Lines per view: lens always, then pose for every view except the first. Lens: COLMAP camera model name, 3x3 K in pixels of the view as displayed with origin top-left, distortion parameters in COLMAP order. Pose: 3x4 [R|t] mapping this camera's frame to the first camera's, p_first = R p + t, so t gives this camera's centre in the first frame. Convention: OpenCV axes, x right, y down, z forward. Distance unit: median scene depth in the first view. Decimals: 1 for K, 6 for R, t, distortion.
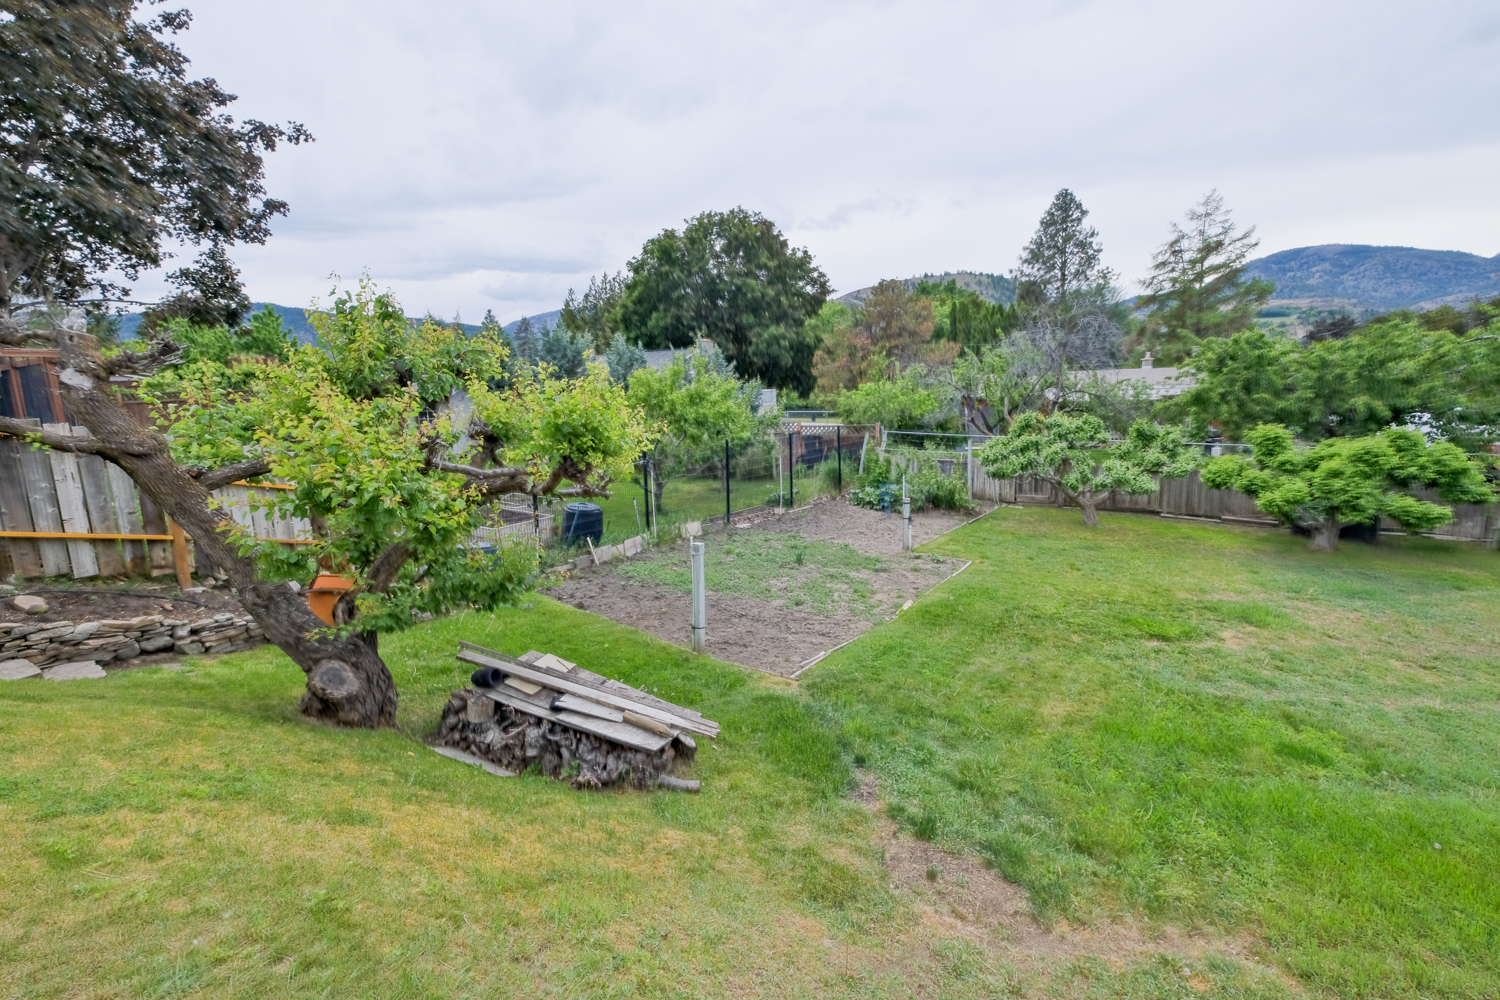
lens RADIAL K [[690.0, 0, 746.0], [0, 690.0, 500.8], [0, 0, 1]] dist [-0.012541, 0.000163]
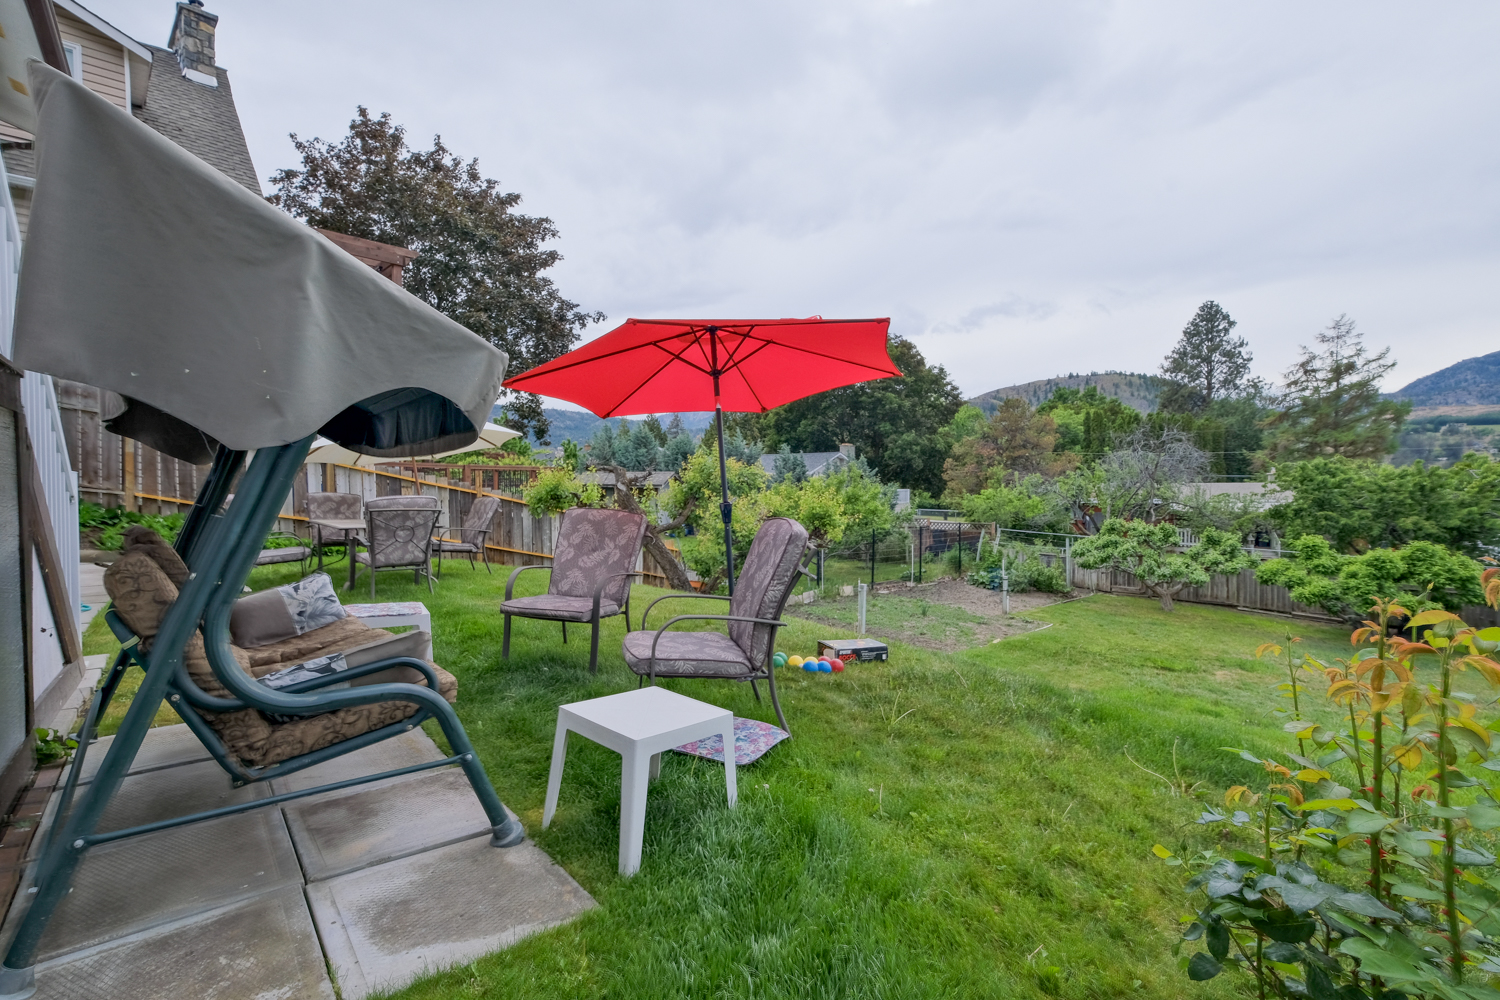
lens RADIAL K [[690.0, 0, 746.0], [0, 690.0, 500.8], [0, 0, 1]] dist [-0.012541, 0.000163]
pose [[0.981648, 0.037712, -0.186935, -0.013623], [-0.062468, 0.989758, -0.128363, 0.030356], [0.180179, 0.137685, 0.973950, -0.247305]]
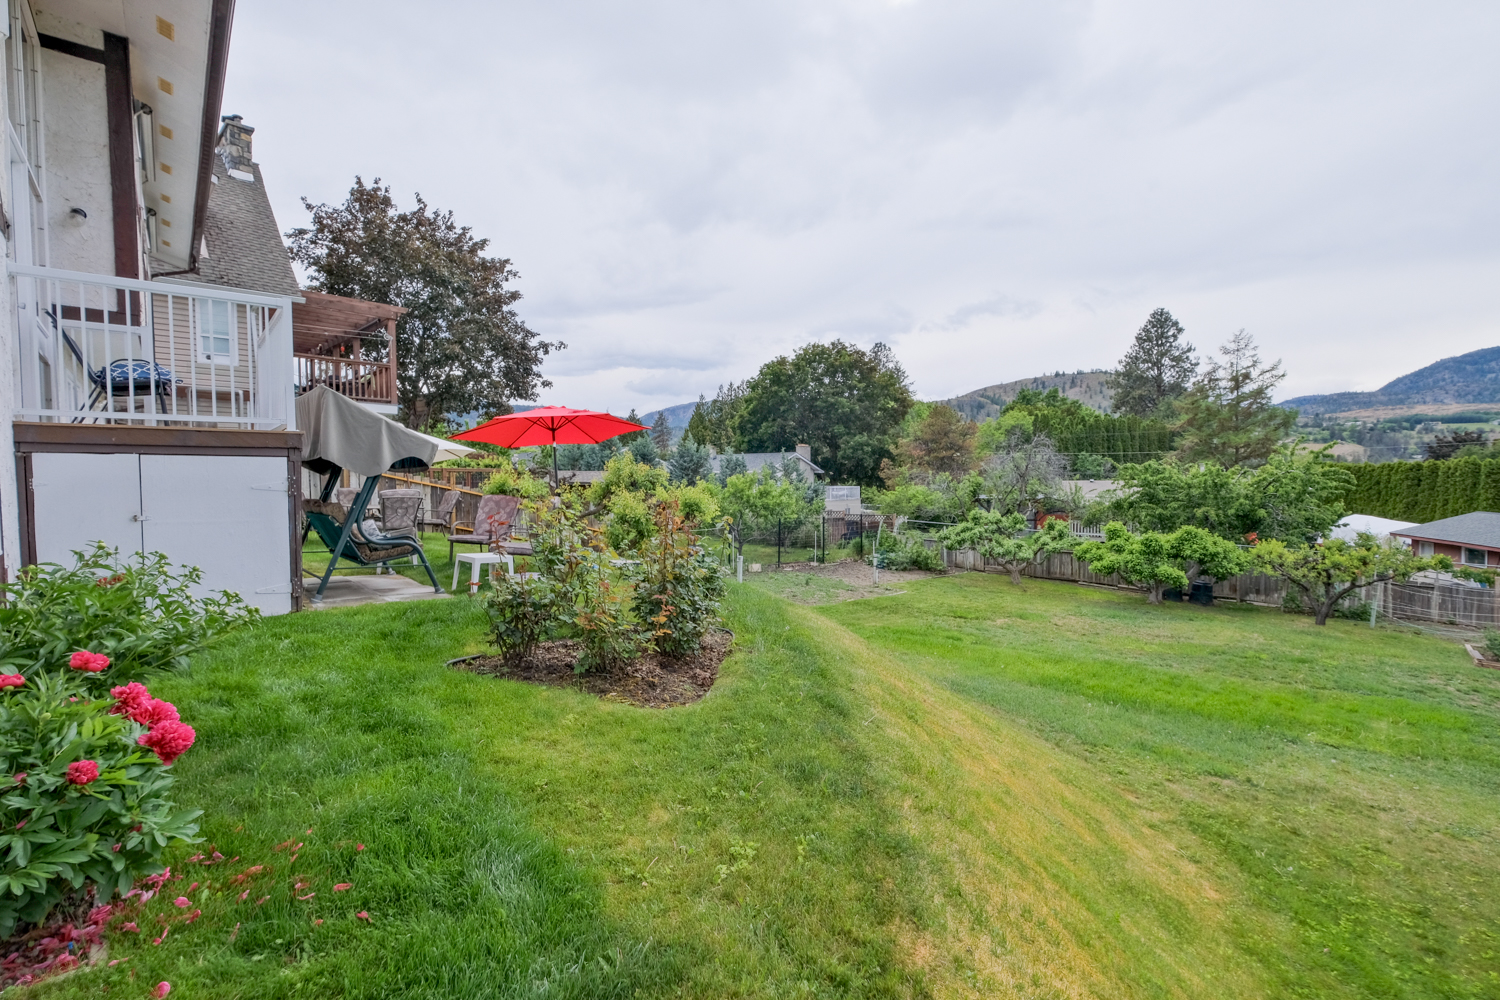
lens RADIAL K [[690.8, 0, 750.0], [0, 690.8, 500.0], [0, 0, 1]] dist [-0.016051, -0.000081]
pose [[0.985249, 0.037310, -0.167012, 0.111323], [-0.059016, 0.990151, -0.126956, 0.053702], [0.160630, 0.134940, 0.977747, -0.420601]]
